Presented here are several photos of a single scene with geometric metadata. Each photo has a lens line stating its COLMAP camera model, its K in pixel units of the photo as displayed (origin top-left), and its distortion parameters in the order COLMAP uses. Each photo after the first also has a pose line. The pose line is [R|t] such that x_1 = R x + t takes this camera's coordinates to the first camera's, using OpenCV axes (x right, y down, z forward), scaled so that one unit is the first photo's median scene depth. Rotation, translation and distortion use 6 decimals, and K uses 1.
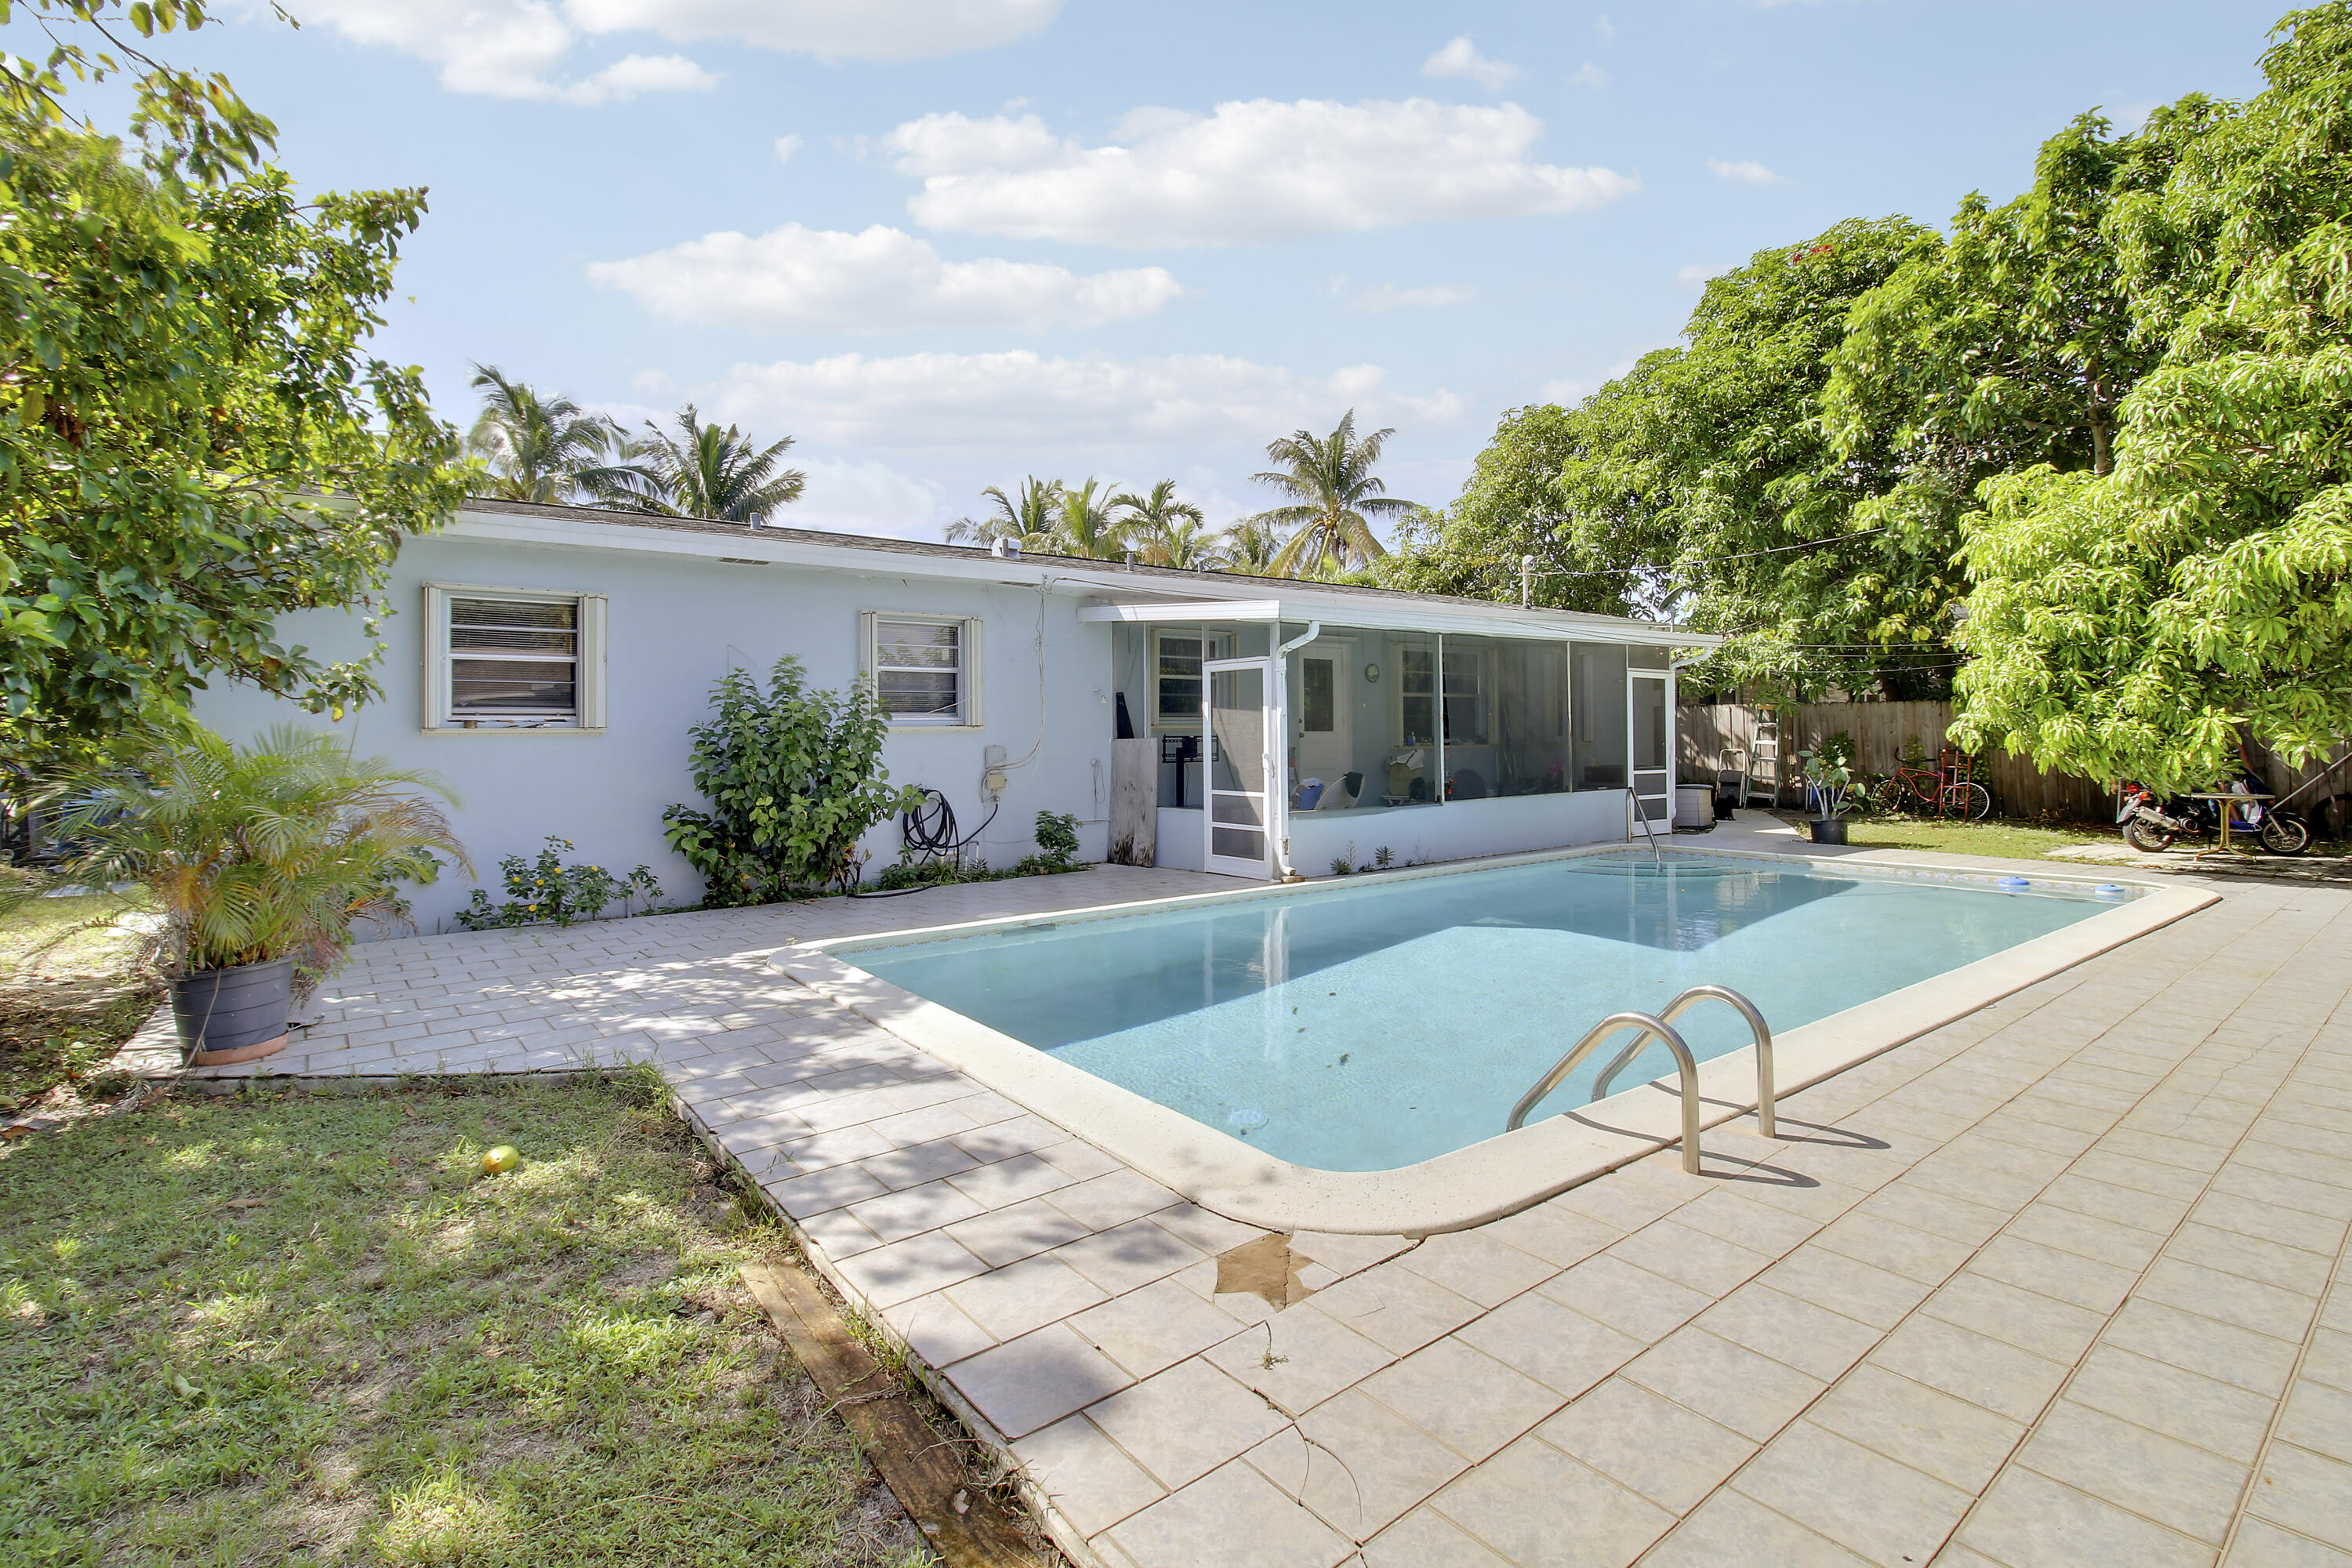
lens RADIAL K [[1094.5, 0, 1215.0], [0, 1094.5, 735.2], [0, 0, 1]] dist [-0.010610, -0.006021]
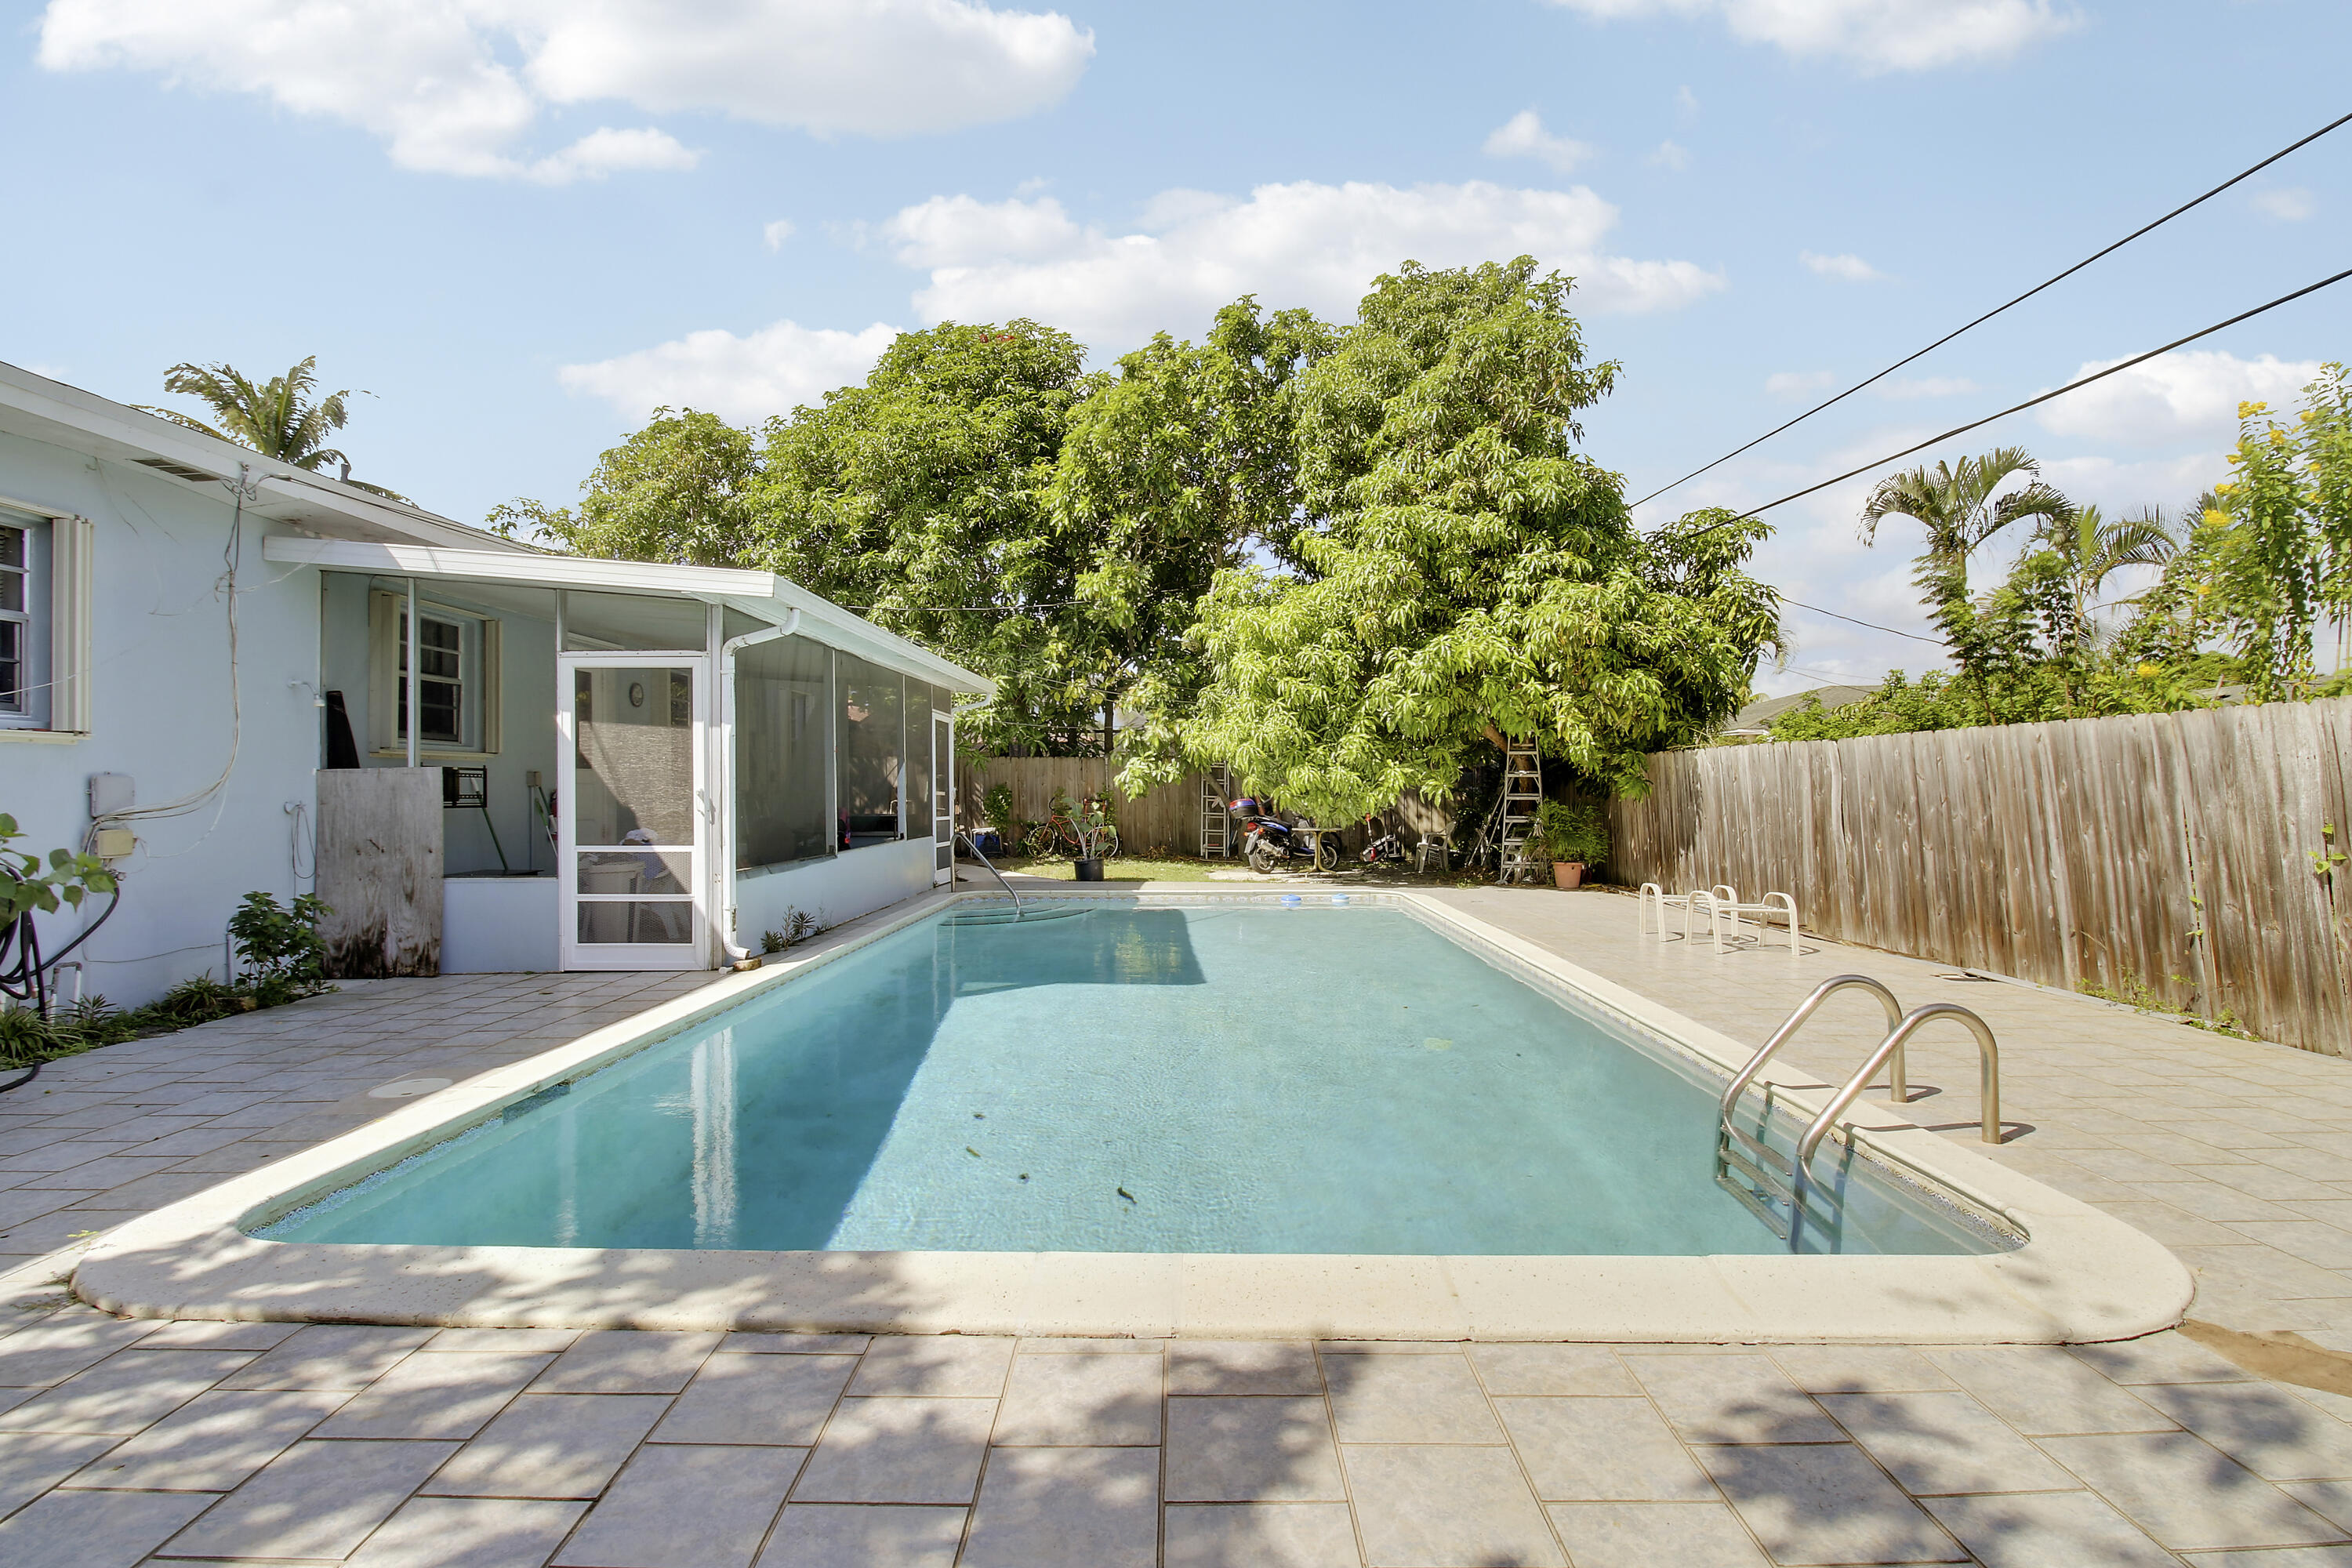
lens RADIAL K [[1094.5, 0, 1181.5], [0, 1094.5, 773.8], [0, 0, 1]] dist [-0.010610, -0.006021]
pose [[0.629387, 0.019042, 0.776859, -0.276097], [-0.002919, 0.999751, -0.022140, 0.019419], [-0.777086, 0.011668, 0.629286, 0.290279]]
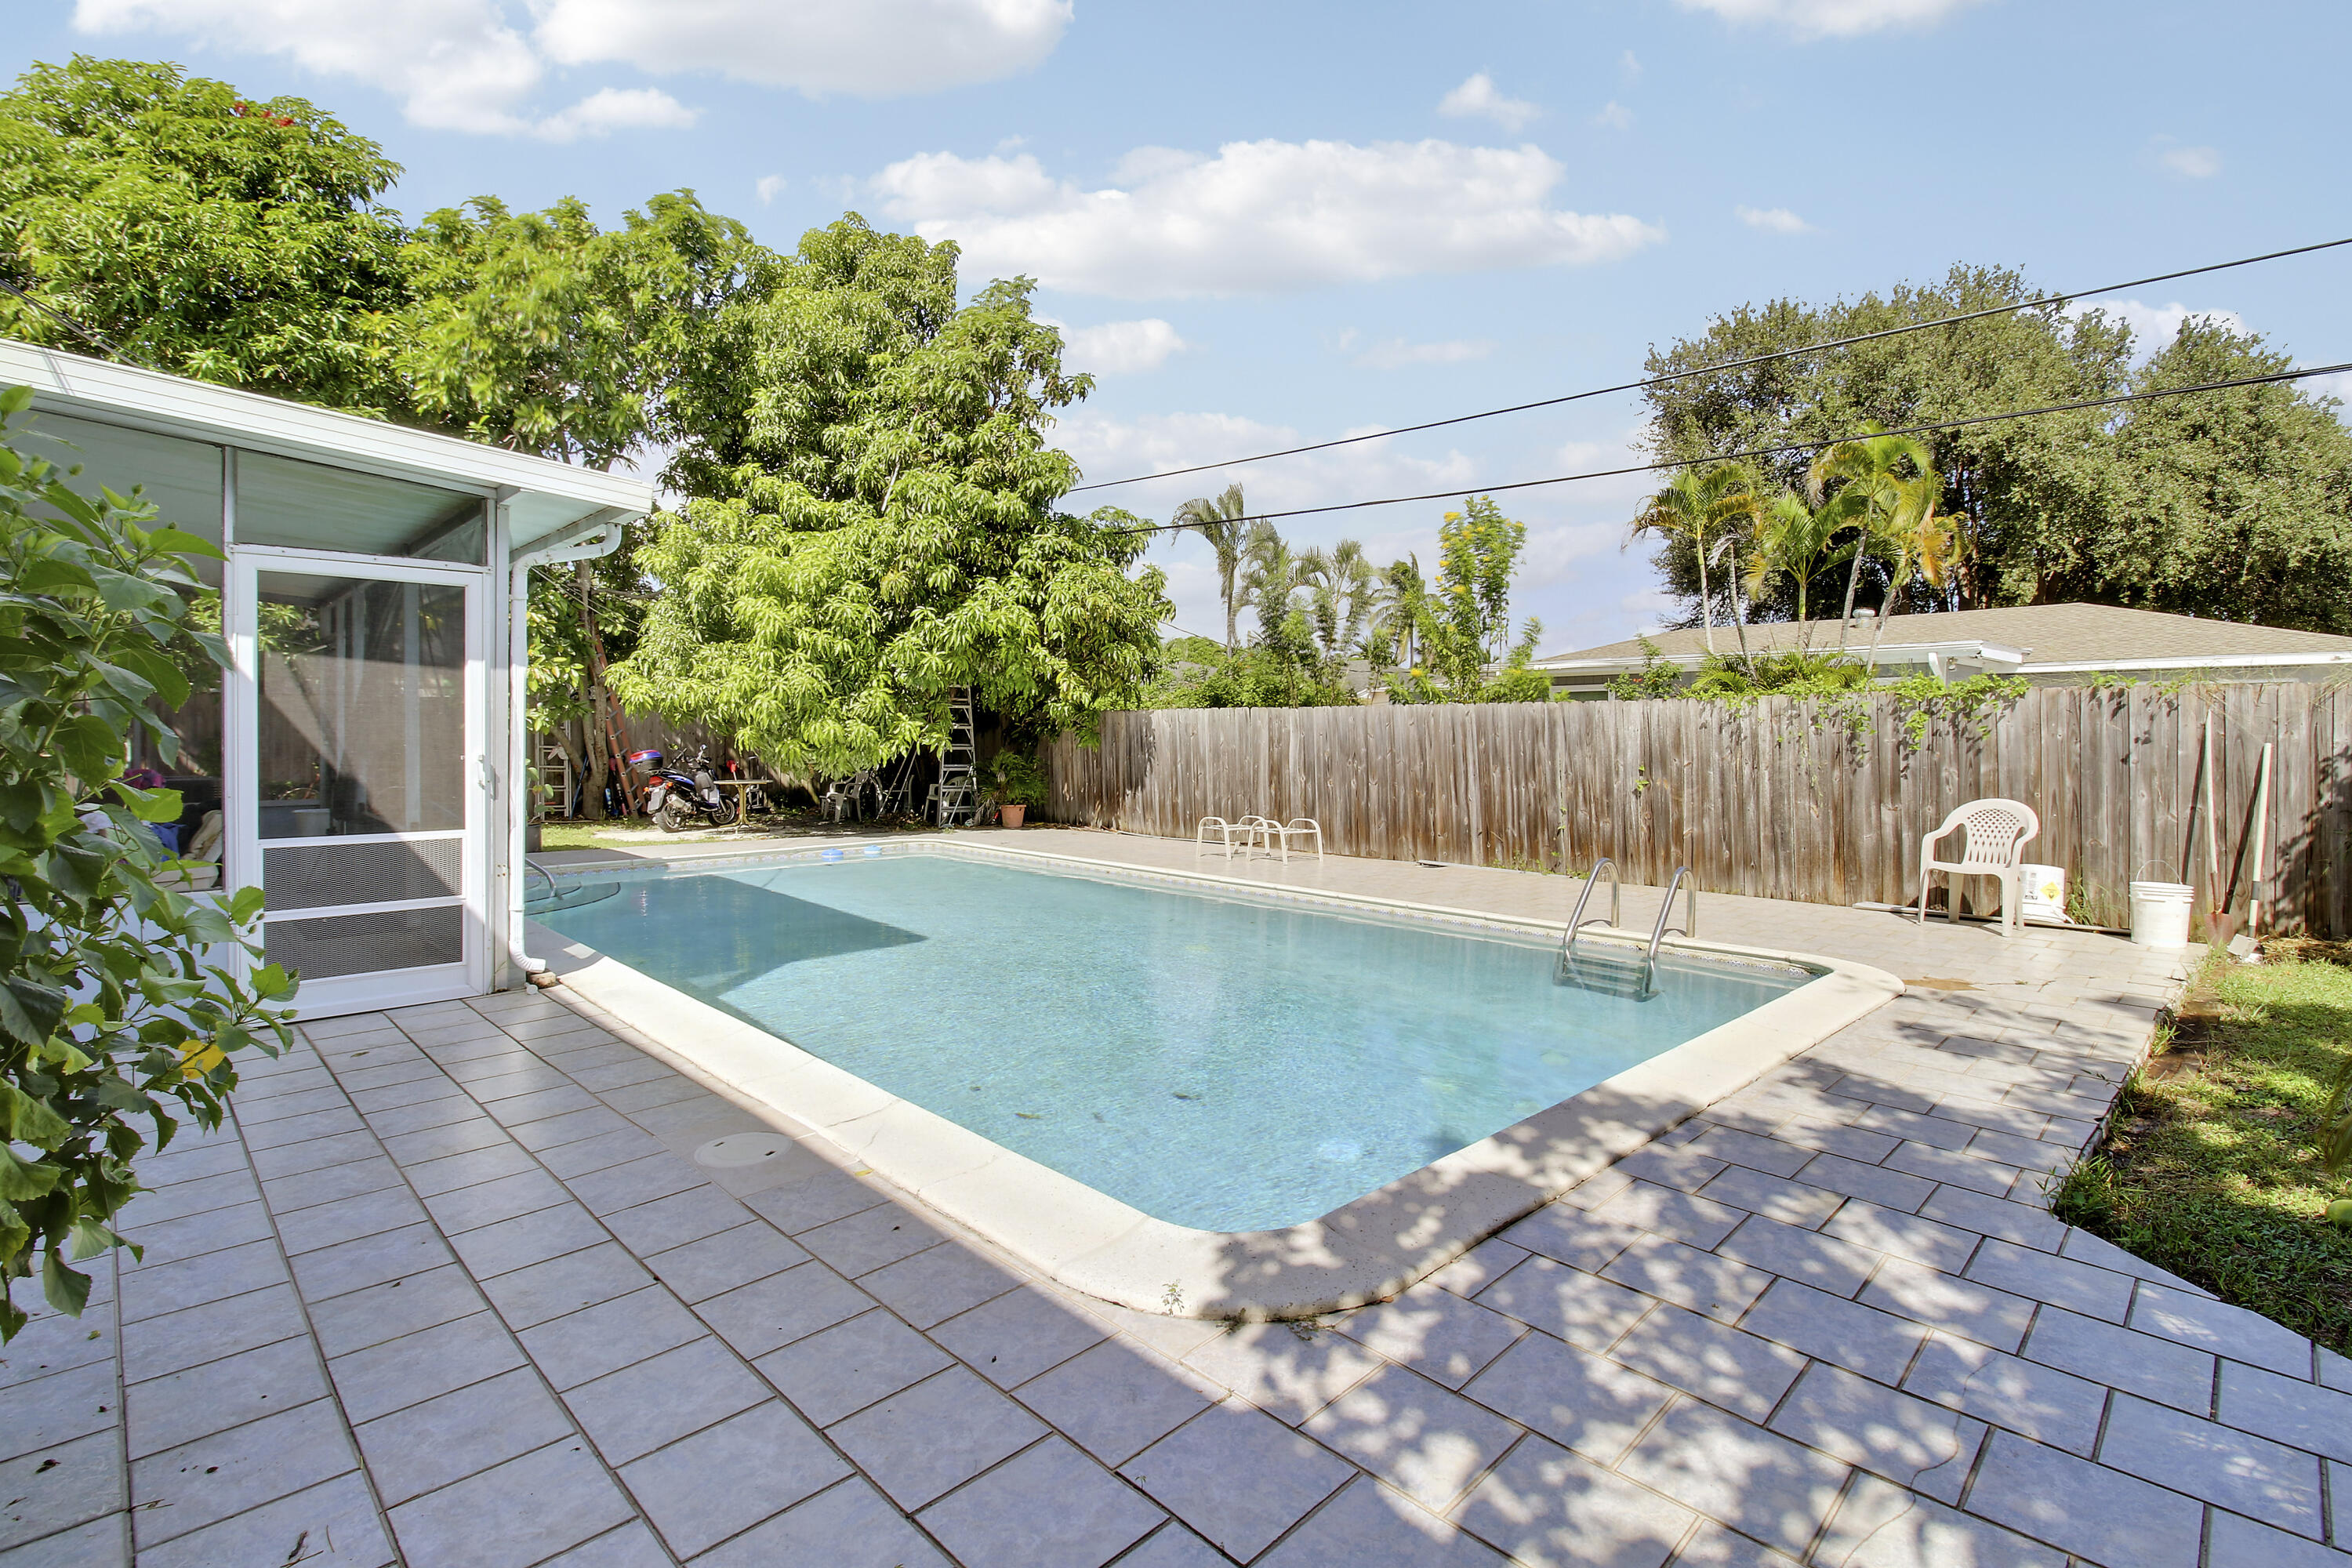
lens RADIAL K [[1094.5, 0, 1158.8], [0, 1094.5, 776.0], [0, 0, 1]] dist [-0.010610, -0.006021]
pose [[-0.093590, -0.030154, 0.995154, -0.469785], [0.000096, 0.999541, 0.030296, 0.010478], [-0.995611, 0.002931, -0.093544, 0.689680]]
